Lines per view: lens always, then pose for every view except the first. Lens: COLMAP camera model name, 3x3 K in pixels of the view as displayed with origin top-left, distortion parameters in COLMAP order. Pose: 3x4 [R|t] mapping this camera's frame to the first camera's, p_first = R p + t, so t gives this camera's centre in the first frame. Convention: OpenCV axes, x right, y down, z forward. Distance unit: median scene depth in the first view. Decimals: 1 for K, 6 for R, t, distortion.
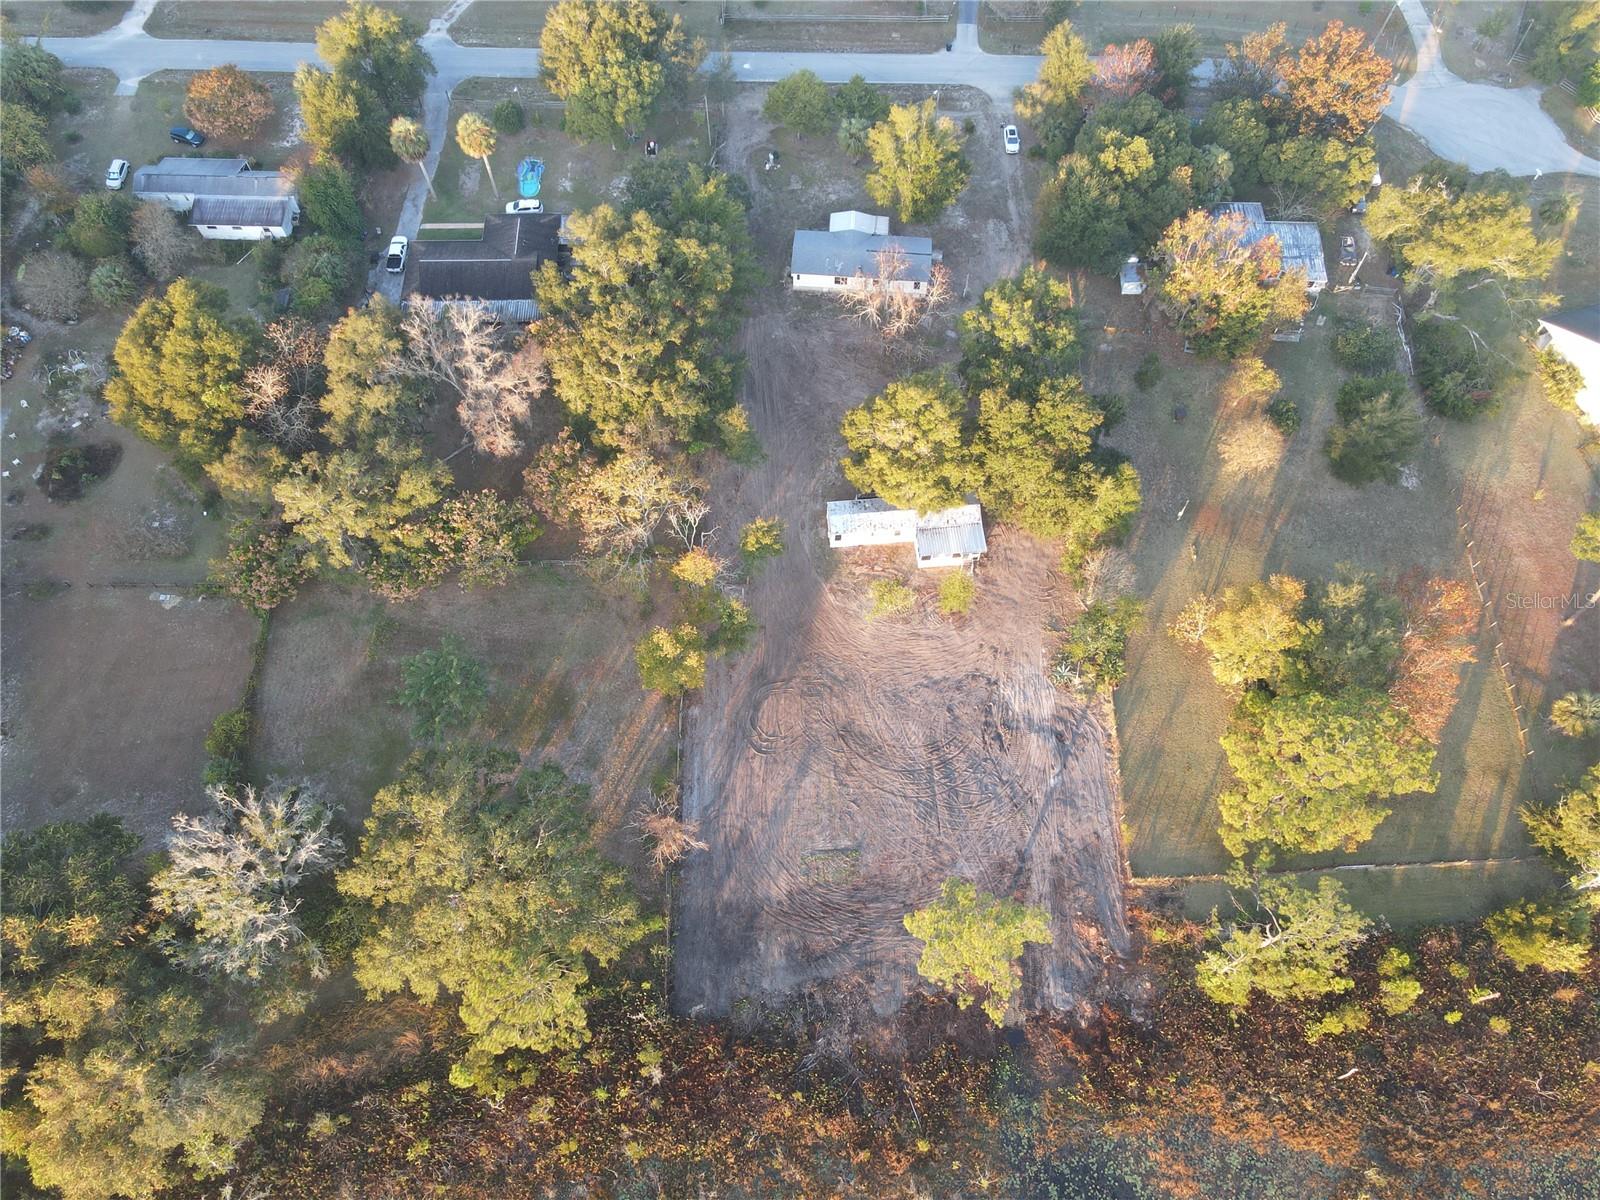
lens RADIAL K [[1167.3, 0, 793.6], [0, 1167.3, 602.3], [0, 0, 1]] dist [0.018410, 0.001716]
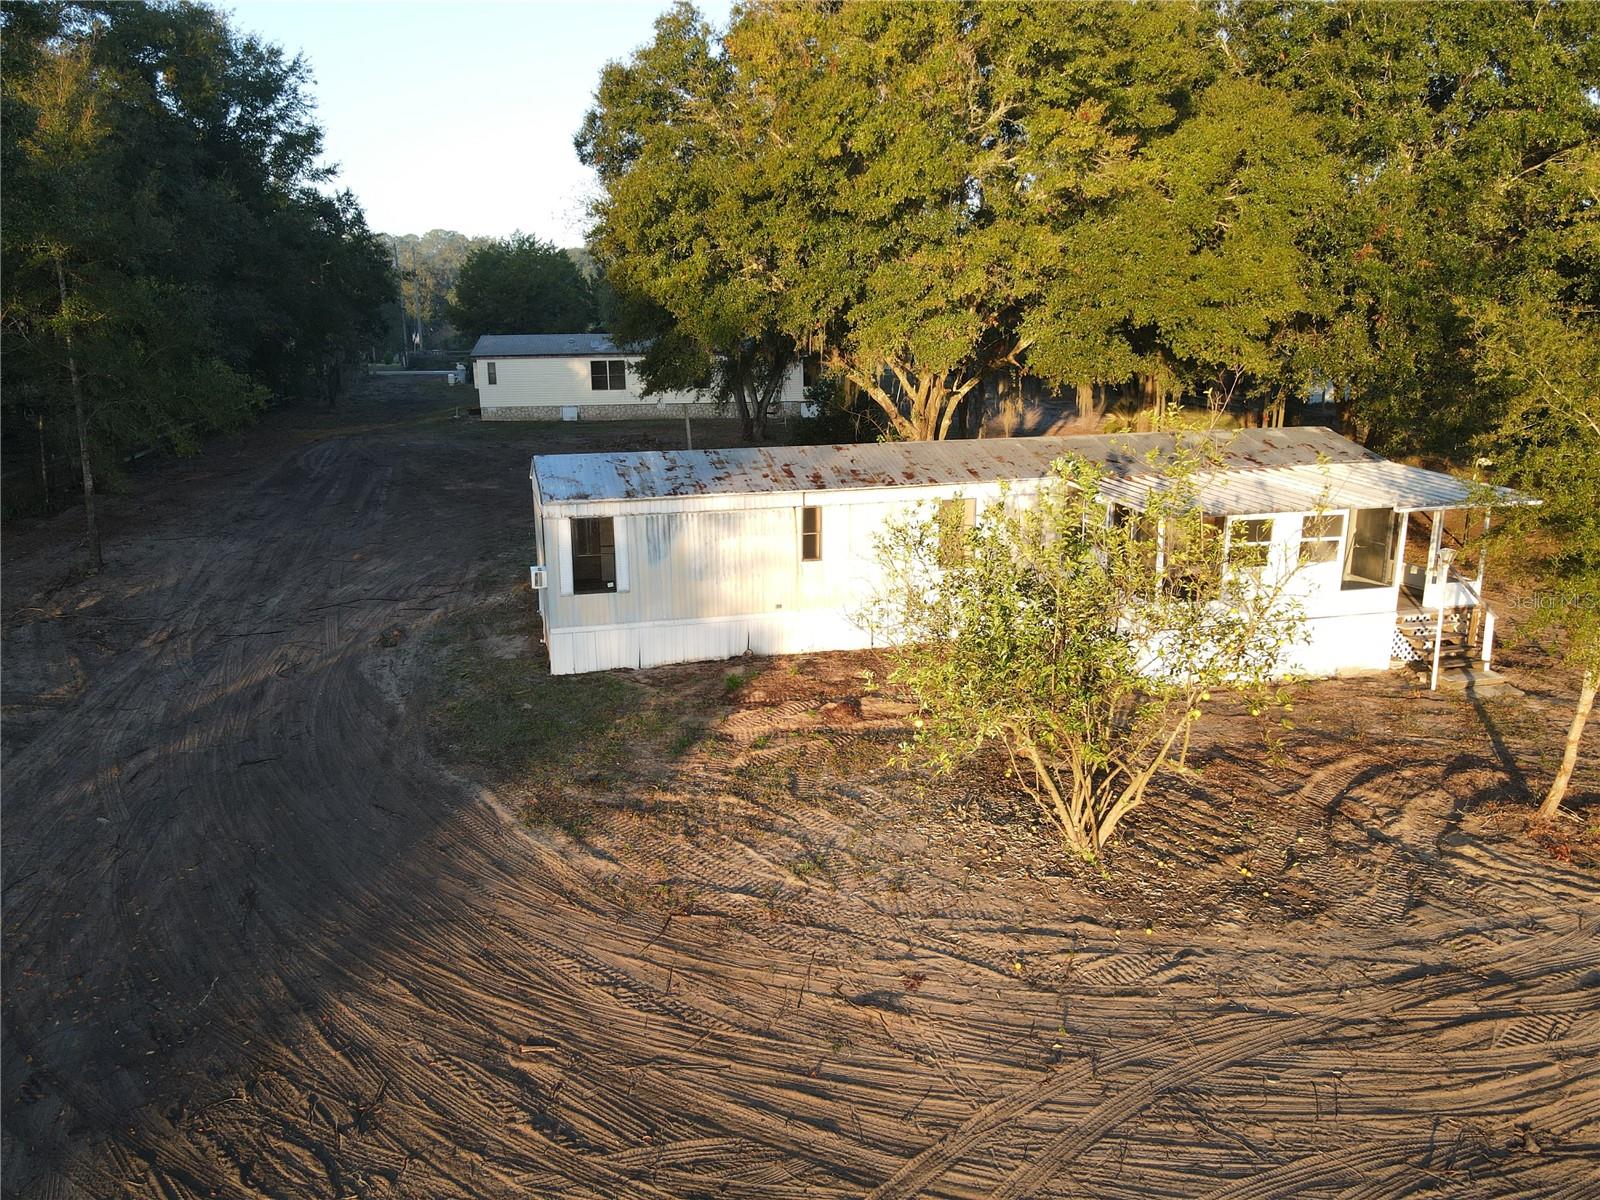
lens RADIAL K [[1167.3, 0, 797.8], [0, 1167.3, 602.1], [0, 0, 1]] dist [0.018410, 0.001716]
pose [[0.985172, -0.049900, 0.164154, 0.041268], [0.157318, 0.644538, -0.748213, 0.071493], [-0.068468, 0.762942, 0.642830, 0.951072]]
